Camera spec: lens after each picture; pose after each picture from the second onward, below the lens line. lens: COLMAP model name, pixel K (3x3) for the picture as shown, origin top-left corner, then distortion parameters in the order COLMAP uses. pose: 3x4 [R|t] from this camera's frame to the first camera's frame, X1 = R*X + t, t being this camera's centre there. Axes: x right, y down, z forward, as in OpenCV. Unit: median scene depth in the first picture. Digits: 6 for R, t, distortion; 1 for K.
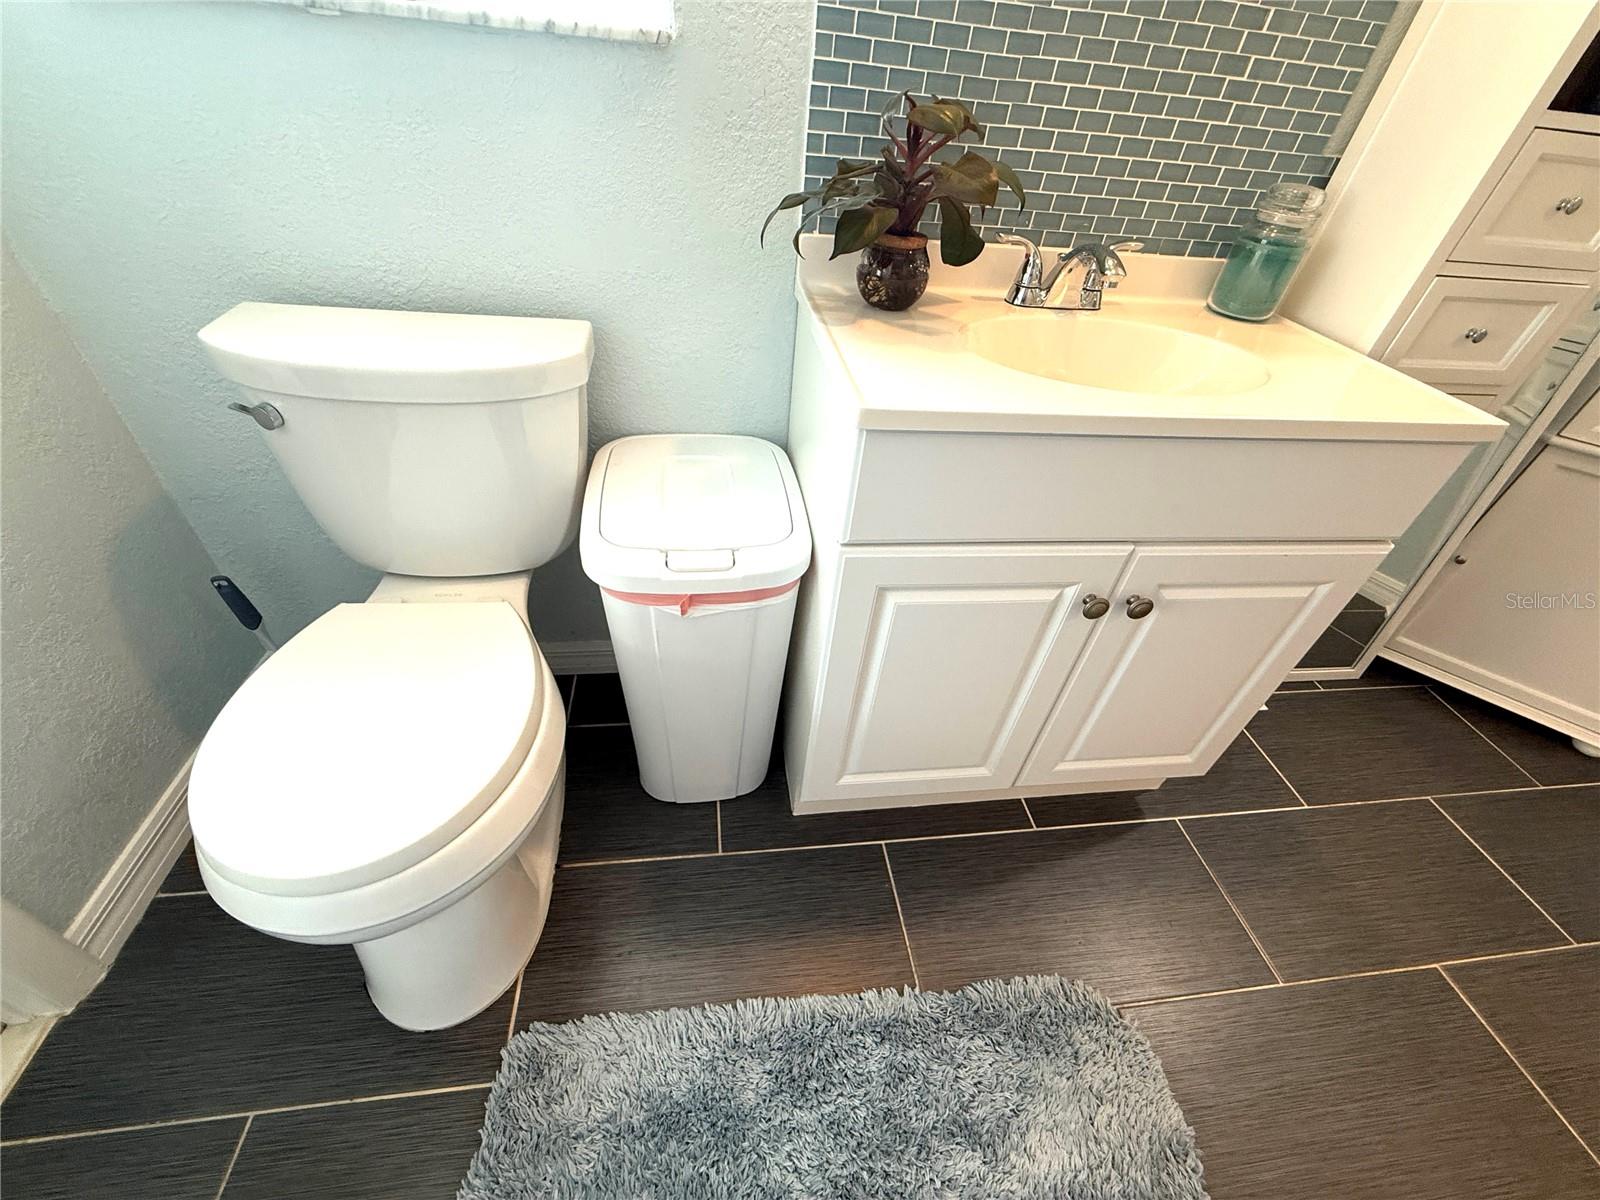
lens RADIAL K [[638.8, 0, 811.7], [0, 638.8, 602.7], [0, 0, 1]] dist [0.000545, -0.000120]
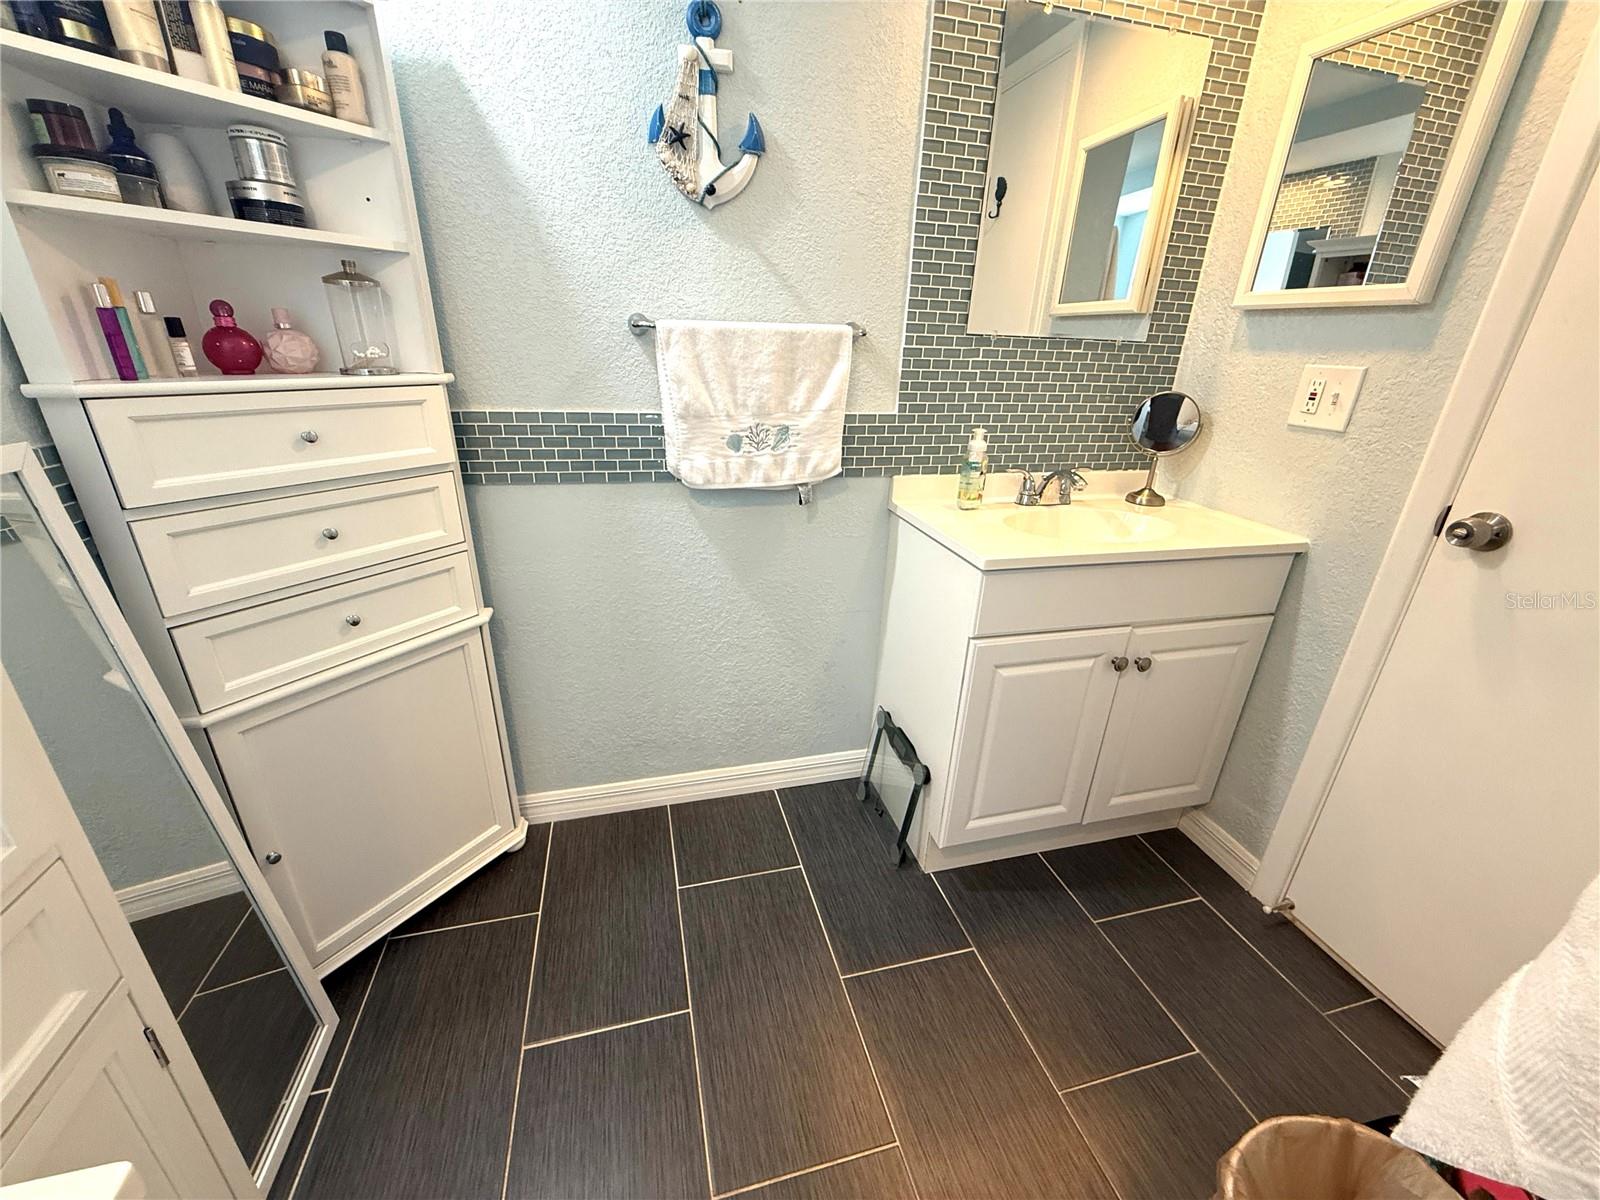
lens RADIAL K [[638.8, 0, 802.2], [0, 638.8, 593.4], [0, 0, 1]] dist [0.000545, -0.000120]
pose [[-0.116602, -0.455742, 0.882441, 0.644897], [0.601542, 0.674586, 0.427879, -0.335483], [-0.790285, 0.580718, 0.195490, 0.283615]]
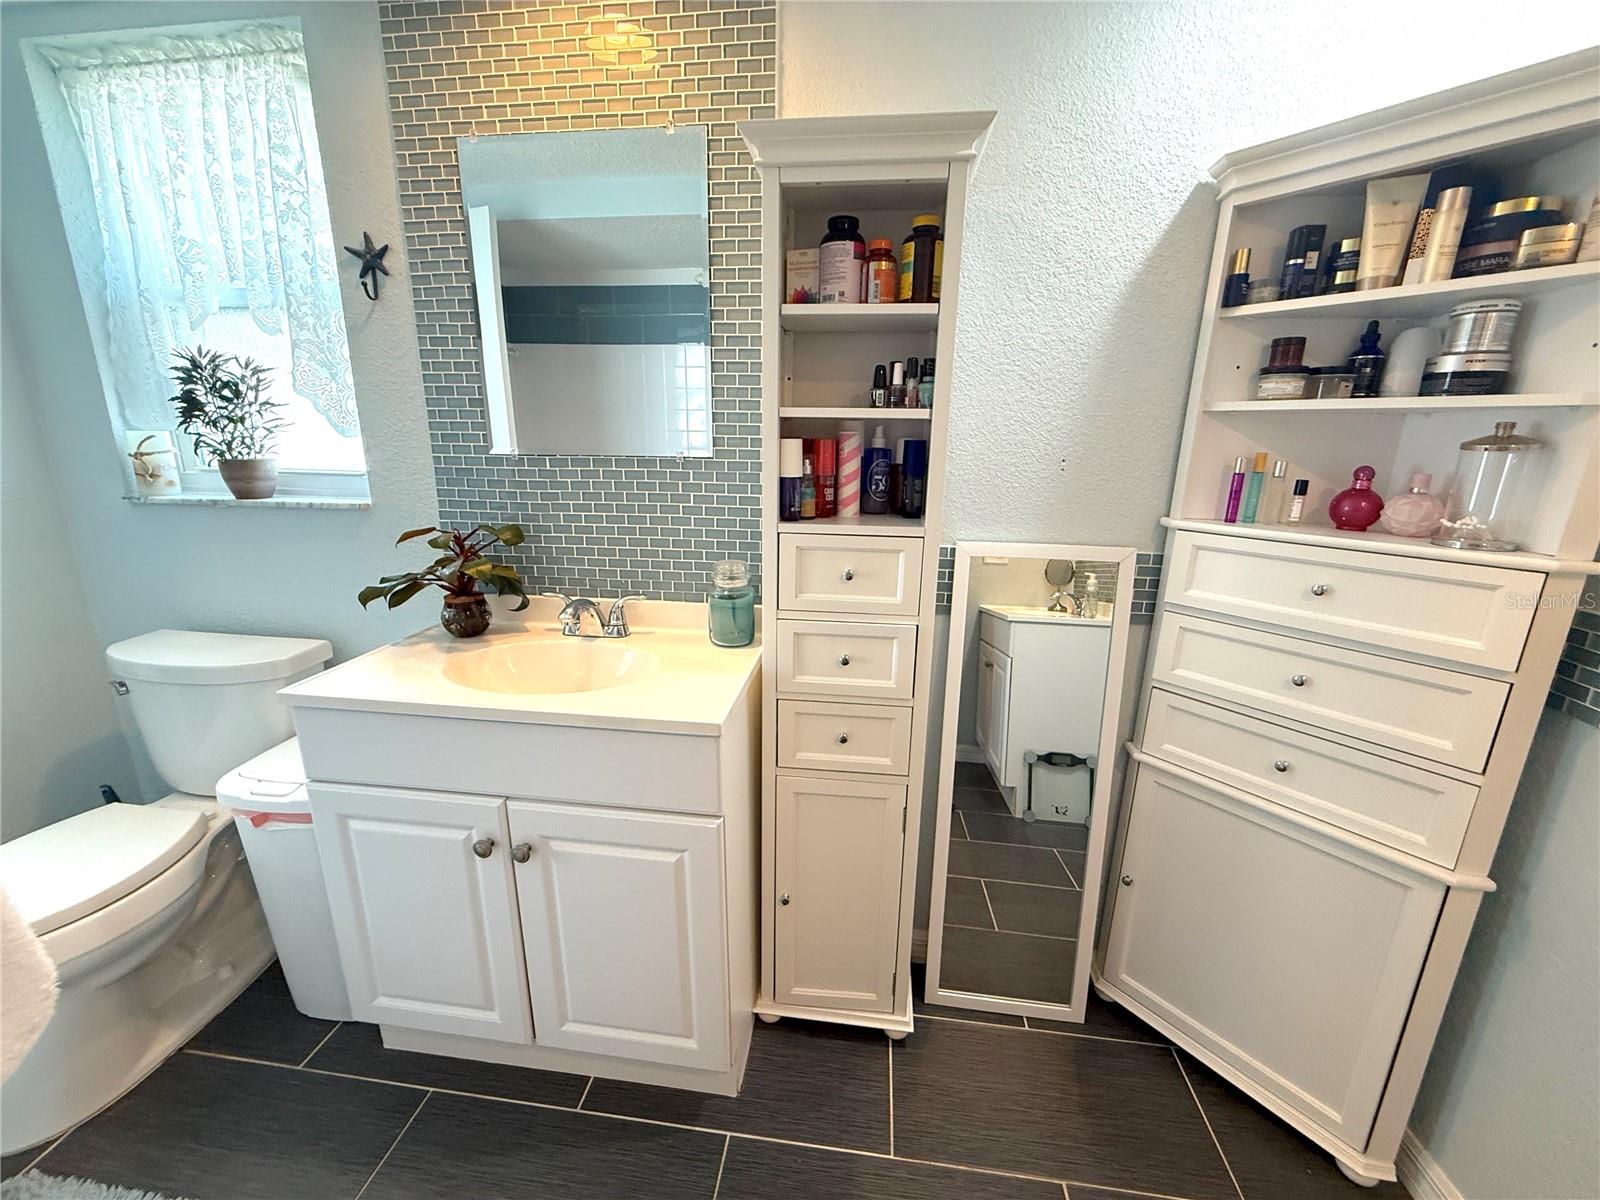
lens RADIAL K [[638.8, 0, 794.8], [0, 638.8, 592.3], [0, 0, 1]] dist [0.000545, -0.000120]
pose [[0.961103, -0.012042, -0.275927, 1.228209], [-0.113866, 0.892917, -0.435584, 0.032738], [0.251625, 0.450059, 0.856815, -0.175642]]
